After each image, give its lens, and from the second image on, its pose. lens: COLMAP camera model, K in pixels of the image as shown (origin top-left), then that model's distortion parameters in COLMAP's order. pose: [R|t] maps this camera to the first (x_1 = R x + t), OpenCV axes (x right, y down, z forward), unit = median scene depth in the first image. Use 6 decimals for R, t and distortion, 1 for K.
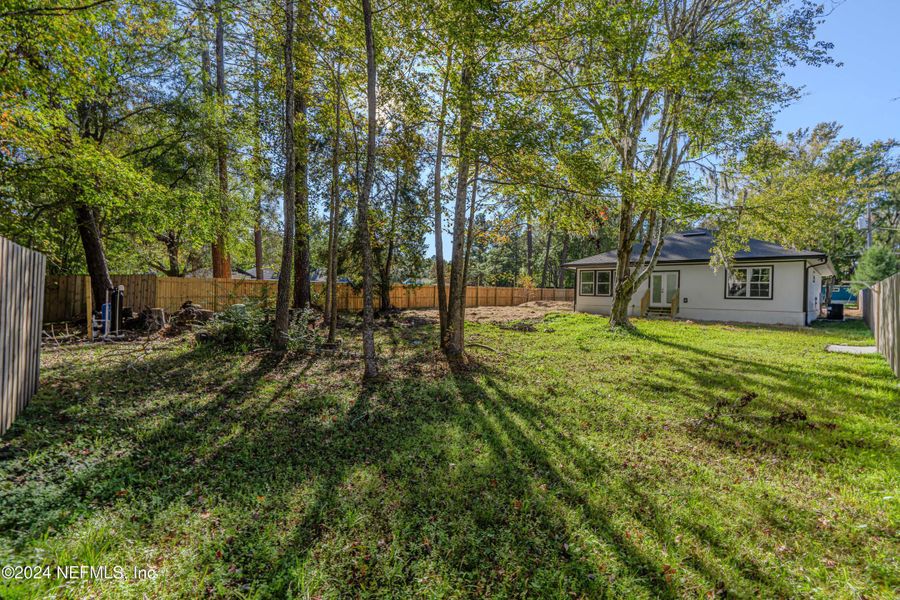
lens RADIAL K [[413.0, 0, 450.0], [0, 413.0, 300.0], [0, 0, 1]] dist [-0.000171, 0.000103]
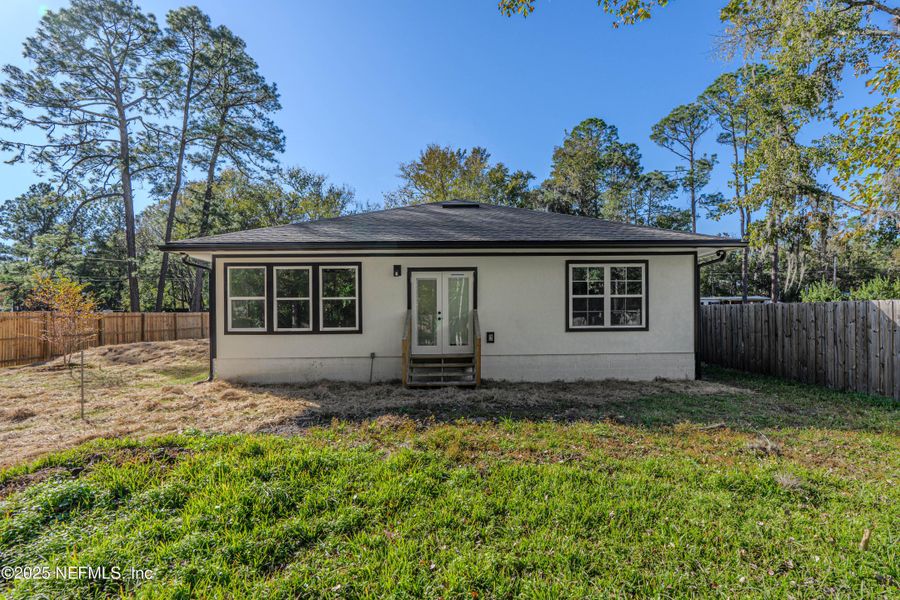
lens RADIAL K [[413.0, 0, 450.0], [0, 413.0, 300.0], [0, 0, 1]] dist [-0.000171, 0.000103]
pose [[0.700617, -0.001568, 0.713536, 0.221690], [0.035244, 0.998853, -0.032411, -0.024506], [-0.712667, 0.047855, 0.699869, 0.690122]]
